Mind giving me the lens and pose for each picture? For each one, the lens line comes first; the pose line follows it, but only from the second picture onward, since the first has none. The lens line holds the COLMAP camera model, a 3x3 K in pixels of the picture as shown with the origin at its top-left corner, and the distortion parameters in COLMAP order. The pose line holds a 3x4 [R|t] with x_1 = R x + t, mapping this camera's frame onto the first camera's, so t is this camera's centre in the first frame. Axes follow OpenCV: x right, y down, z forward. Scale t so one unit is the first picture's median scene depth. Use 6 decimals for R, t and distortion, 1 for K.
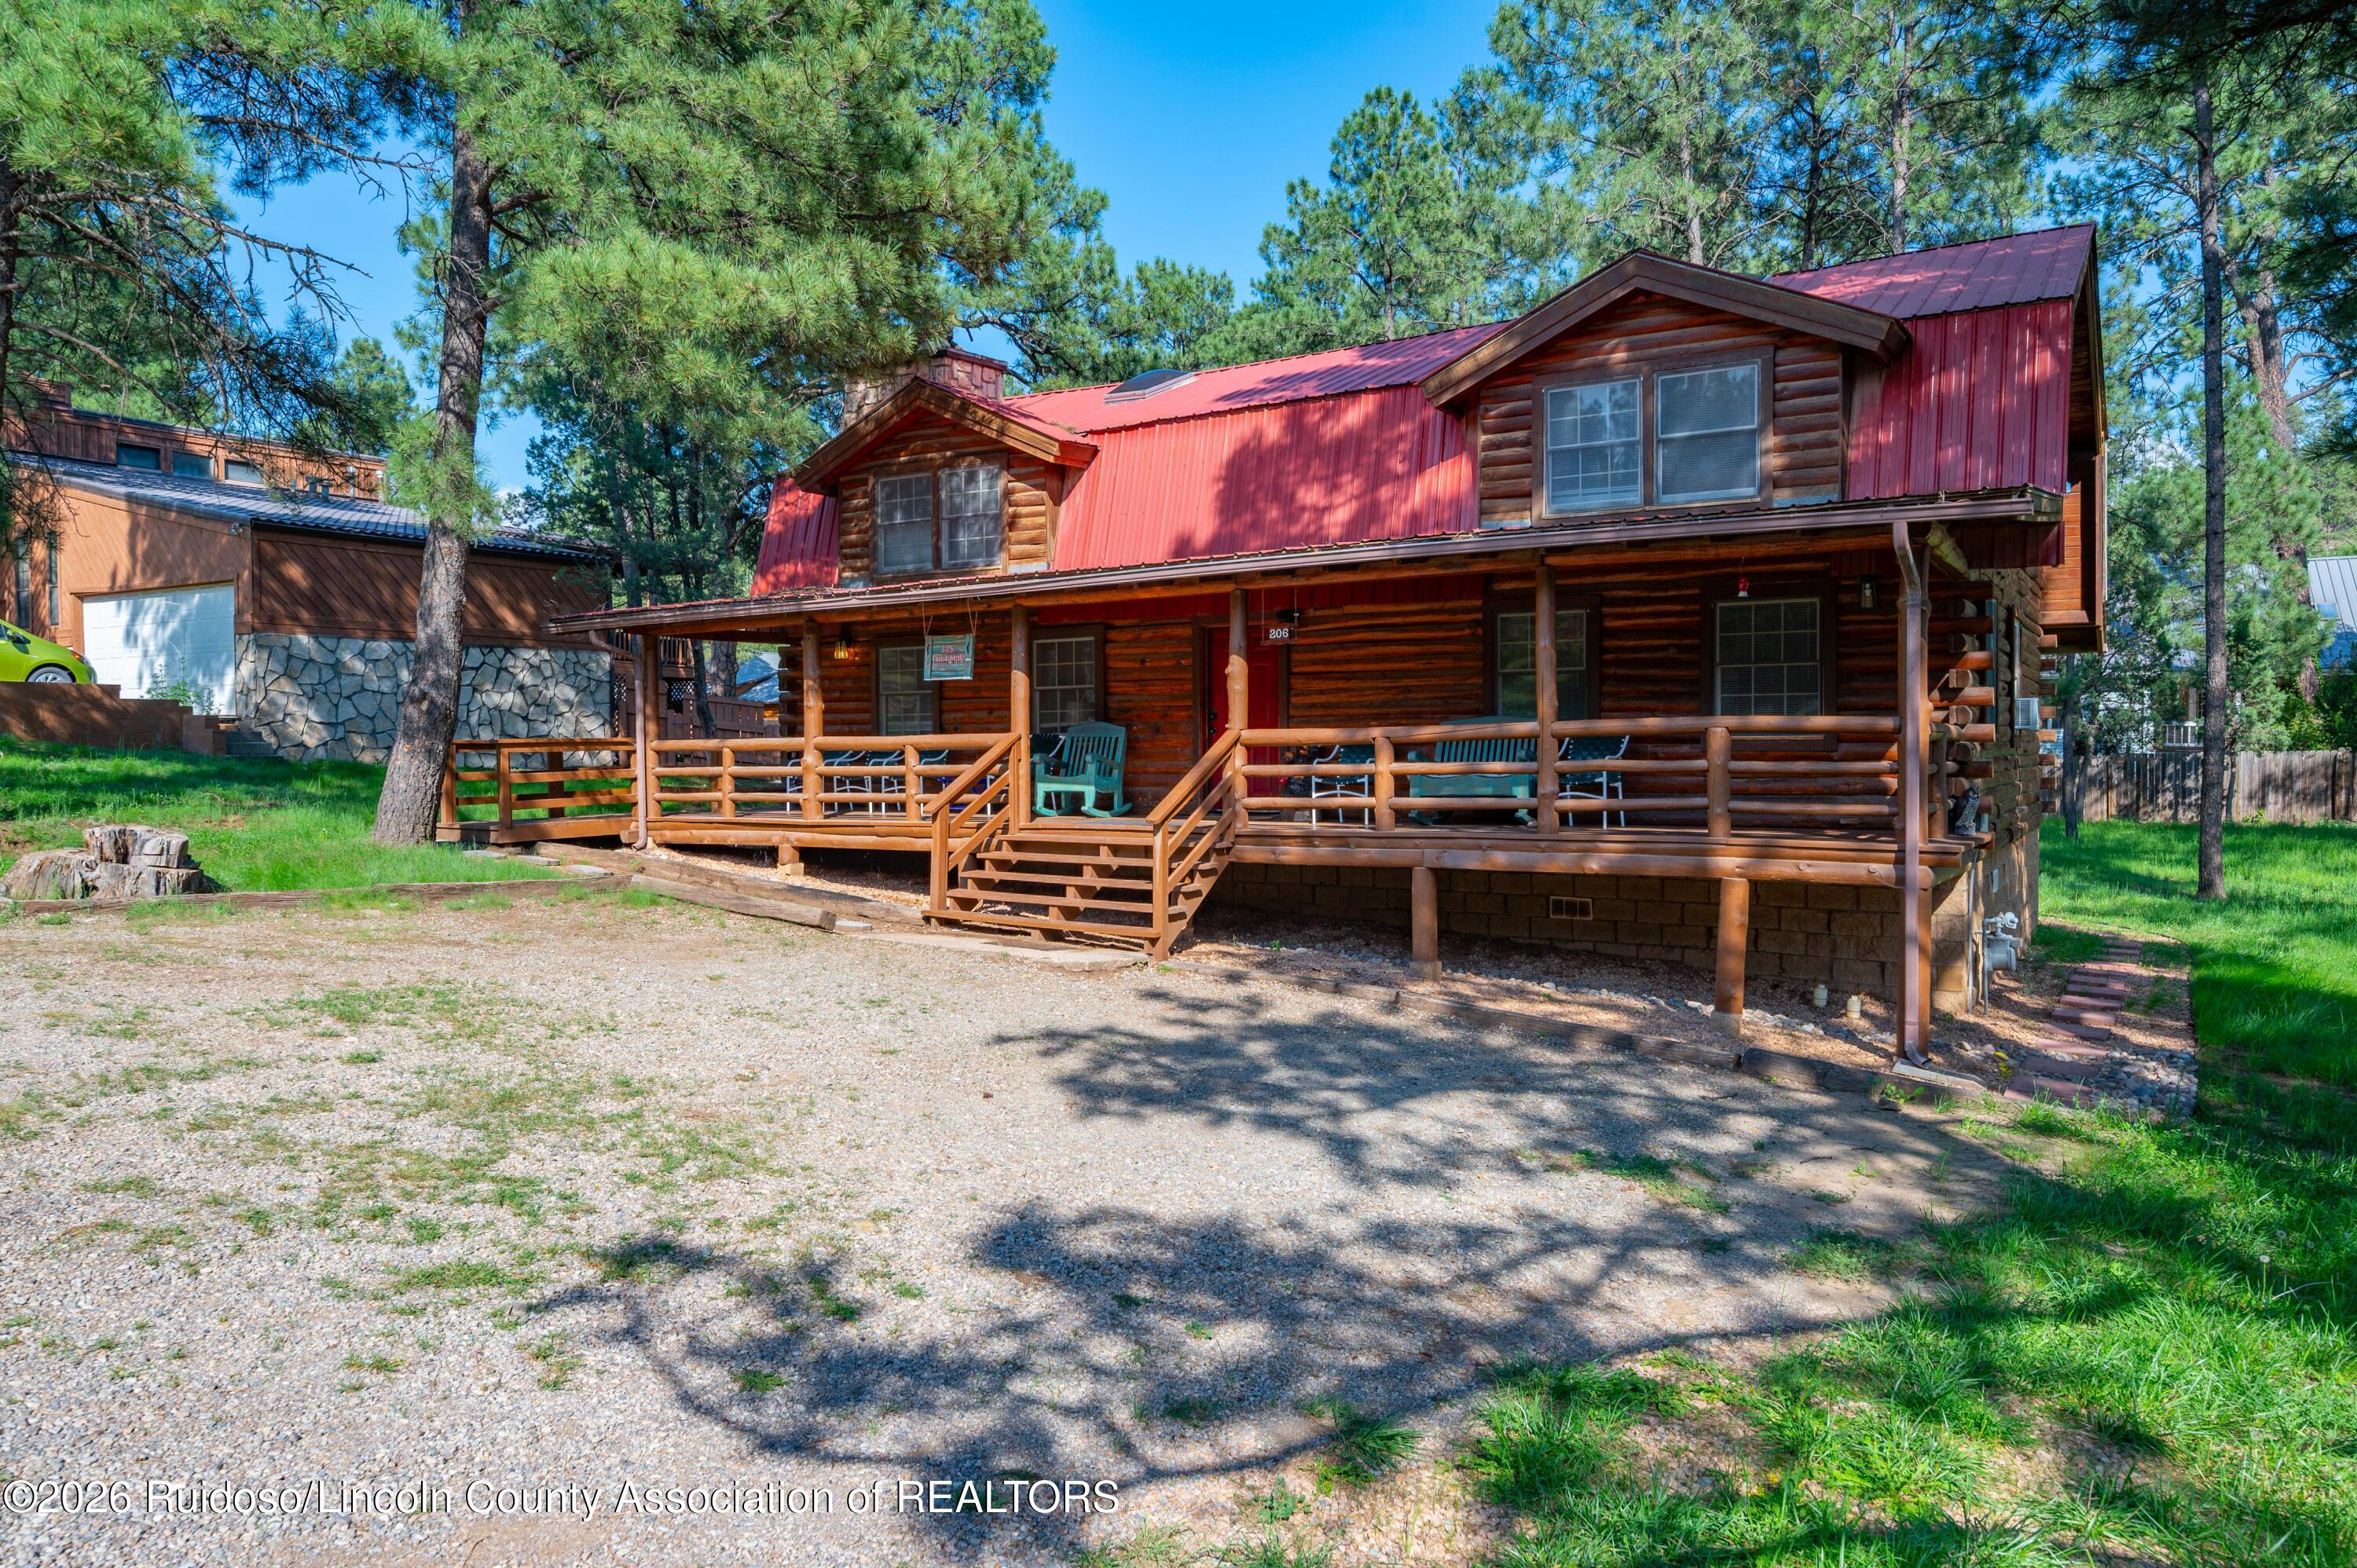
lens RADIAL K [[1617.2, 0, 1155.2], [0, 1617.2, 781.8], [0, 0, 1]] dist [0.005212, -0.000543]
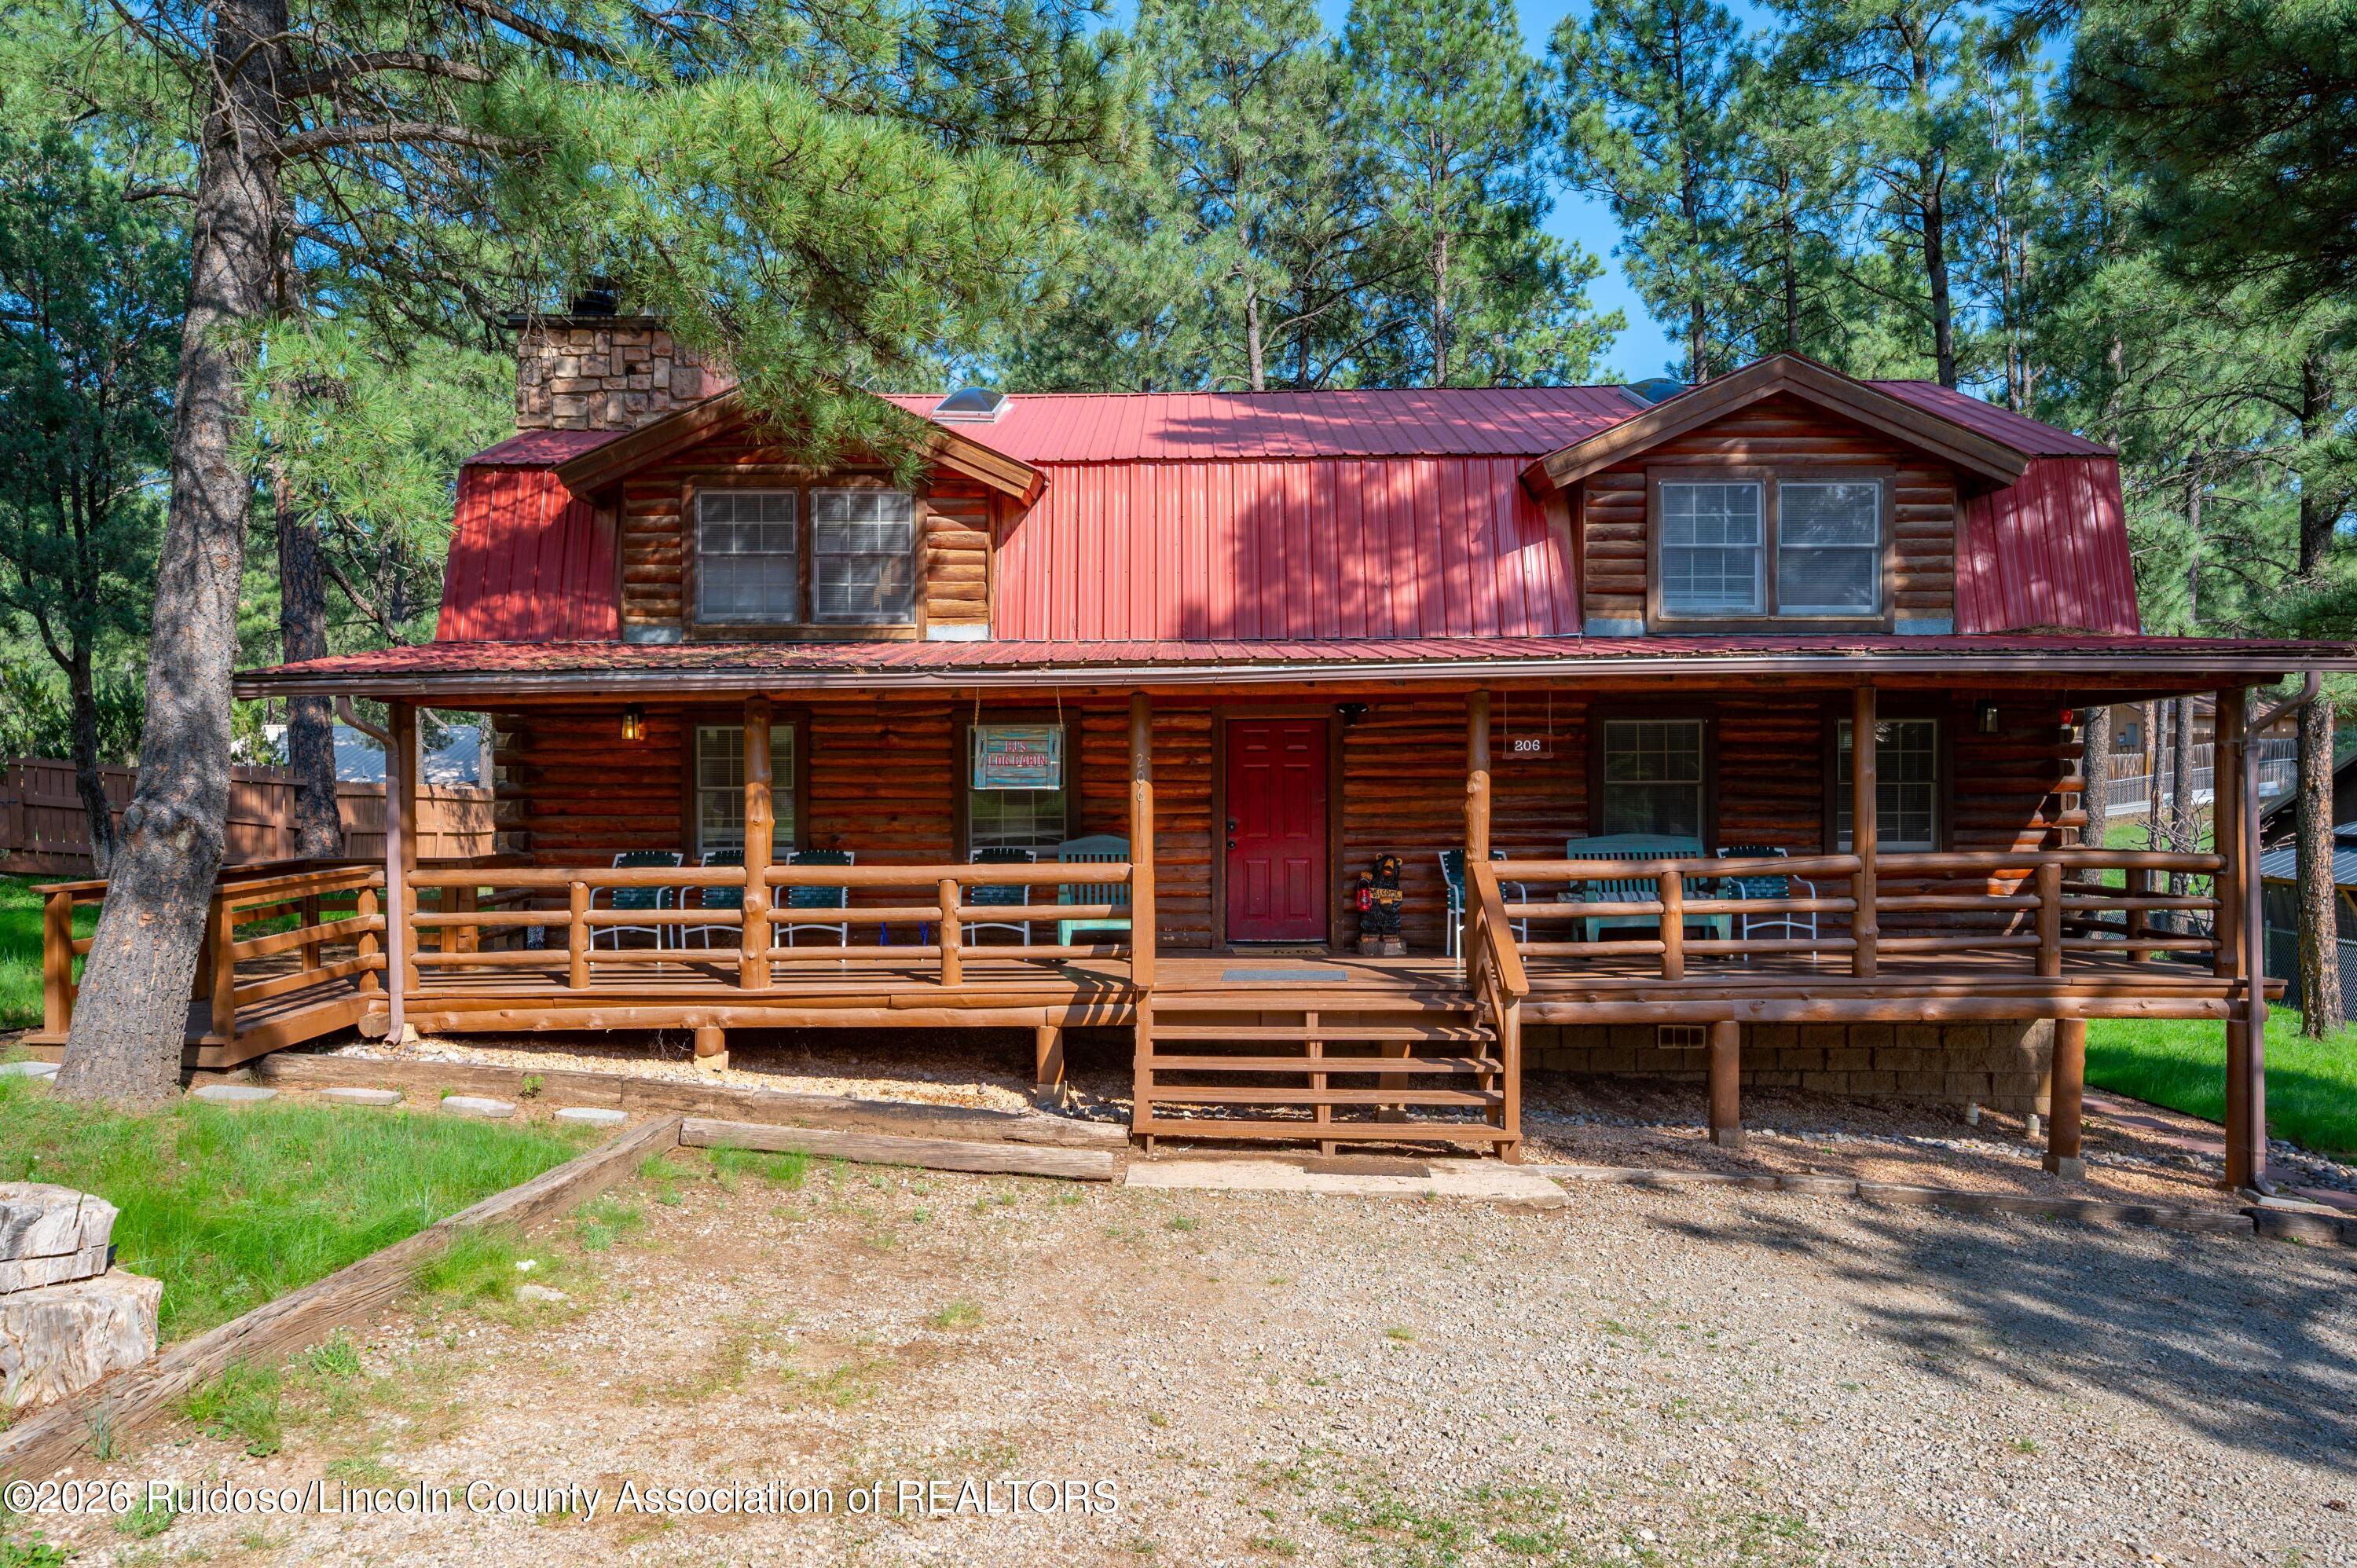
lens RADIAL K [[1583.7, 0, 1175.2], [0, 1583.7, 785.3], [0, 0, 1]] dist [-0.001133, 0.003647]
pose [[0.840258, -0.001184, 0.542185, -0.451757], [0.010661, 0.999840, -0.014338, -0.053464], [-0.542081, 0.017828, 0.840137, 0.361019]]
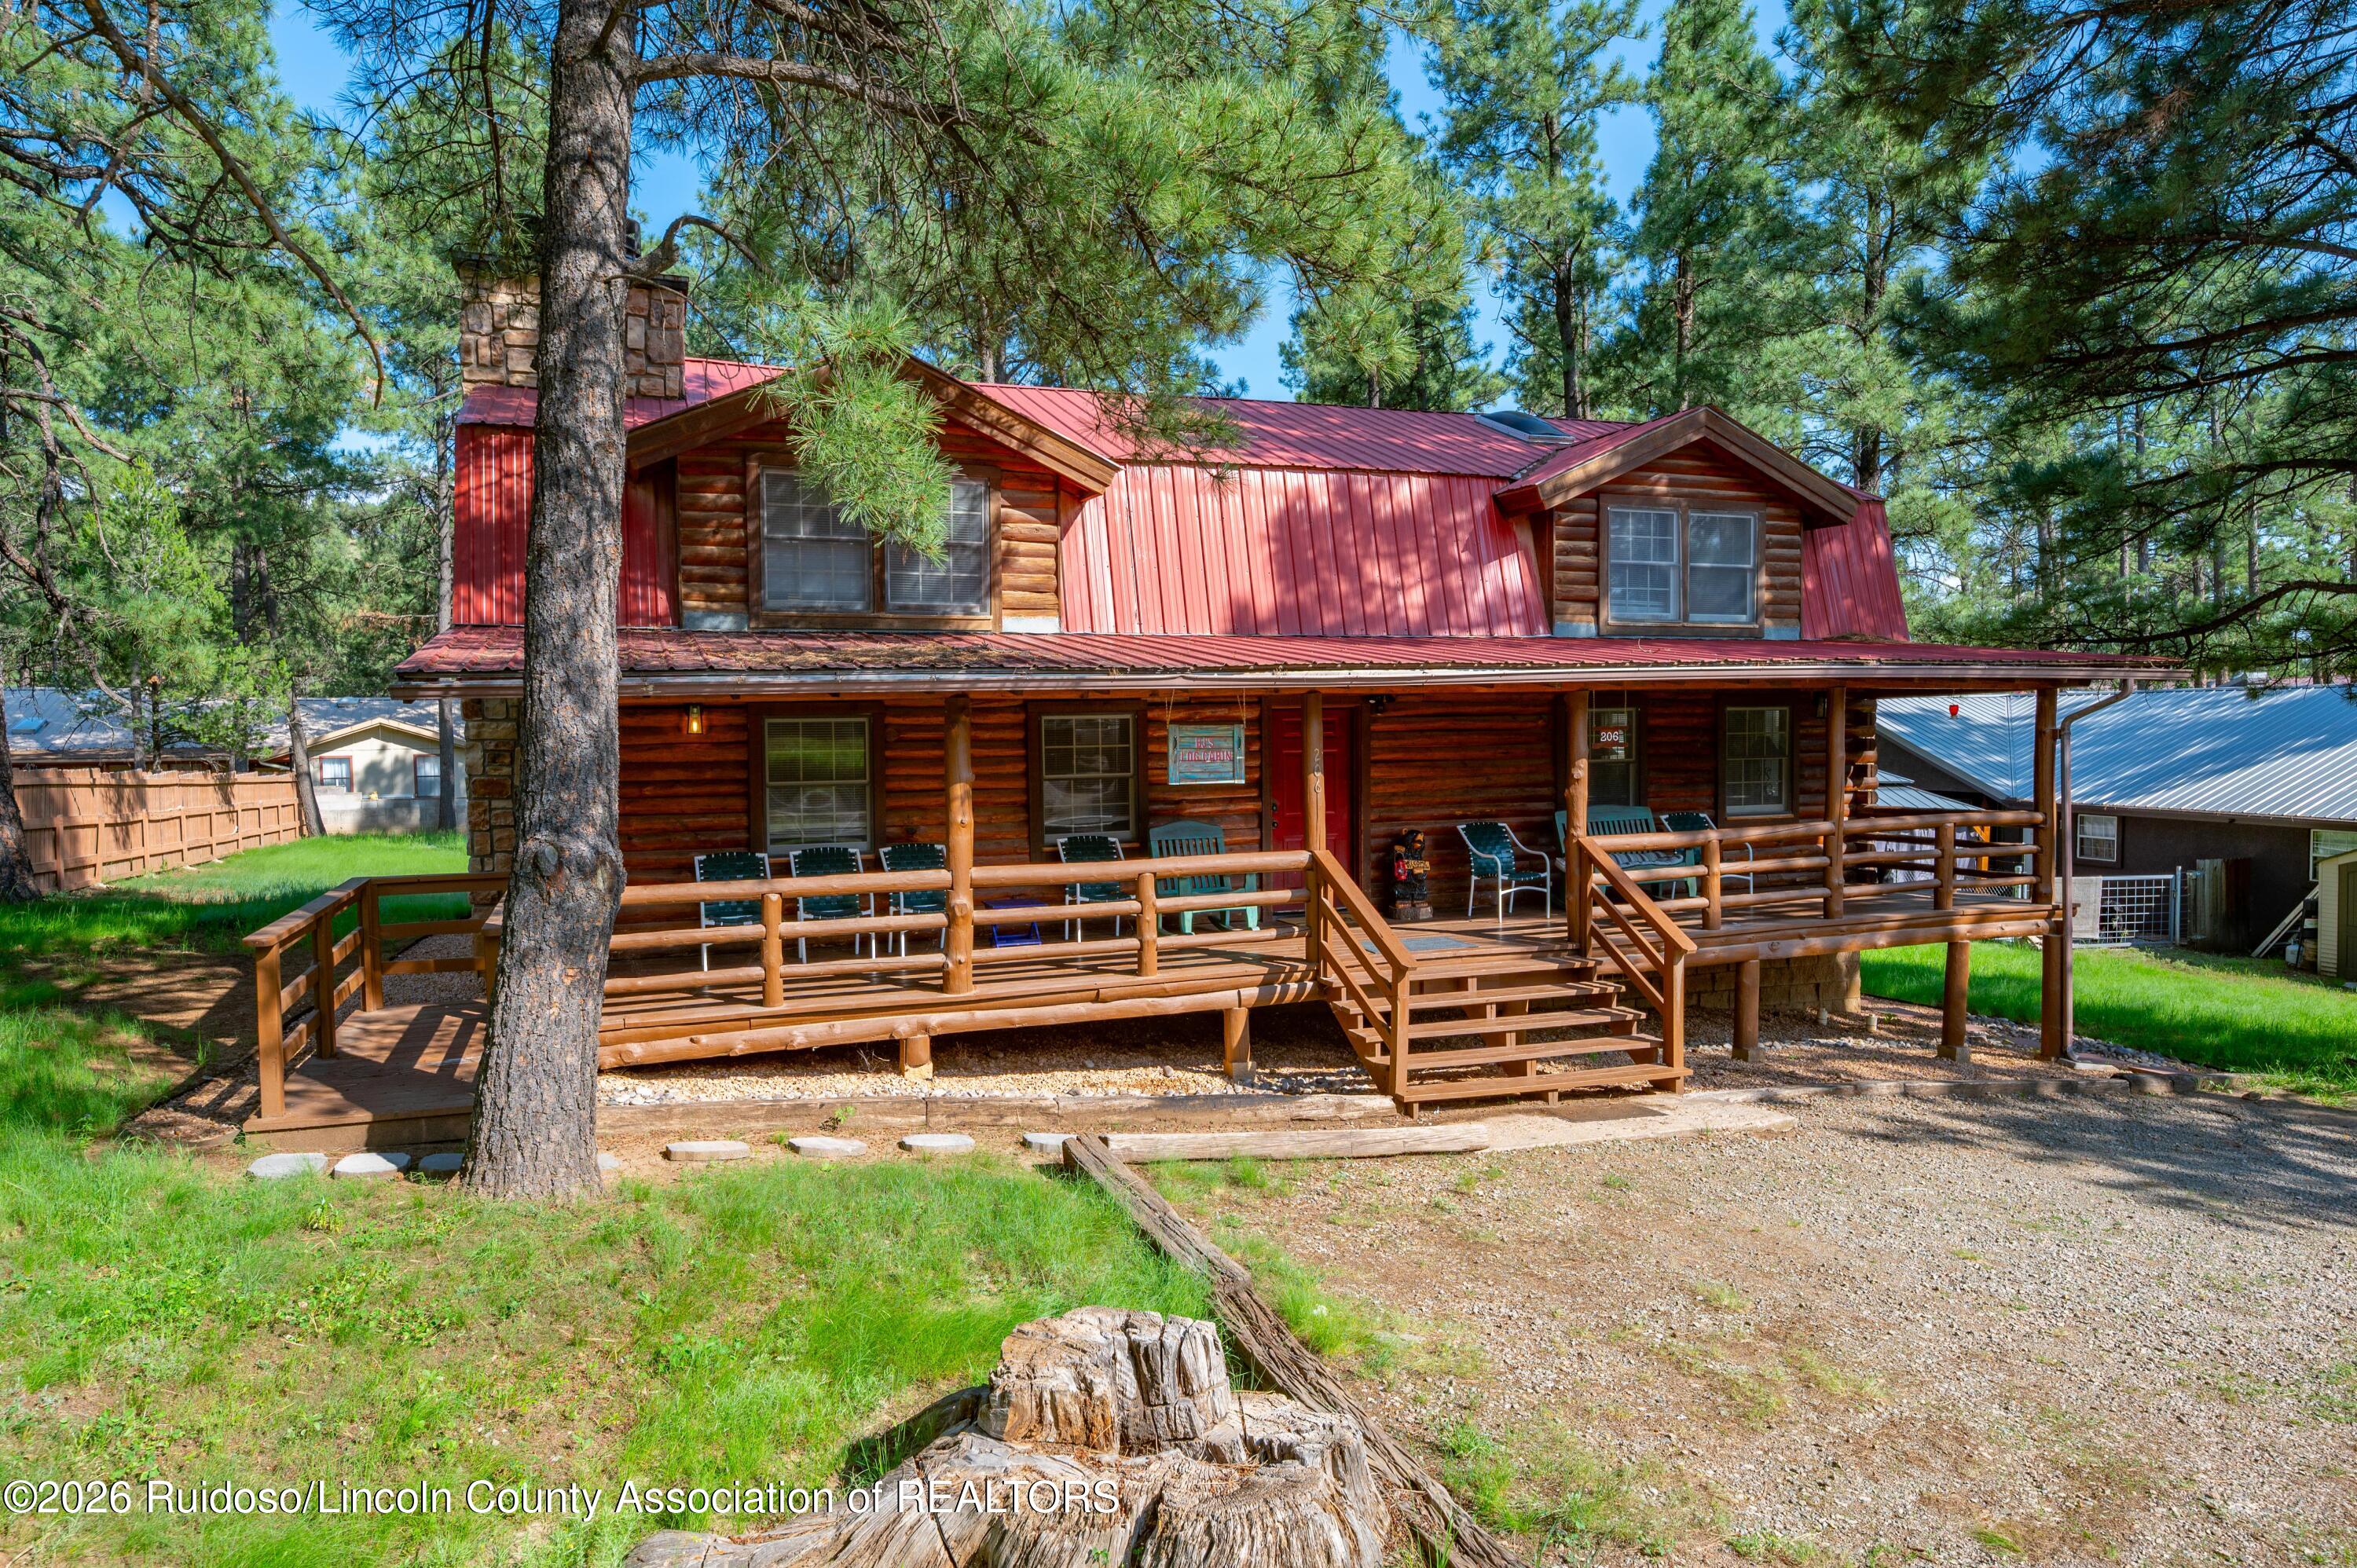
lens RADIAL K [[1444.8, 0, 1183.0], [0, 1444.8, 789.1], [0, 0, 1]] dist [-0.004550, -0.000197]
pose [[0.590760, -0.038263, 0.805940, -0.675398], [0.025939, 0.999259, 0.028427, -0.079475], [-0.806430, 0.004112, 0.591315, 0.605829]]
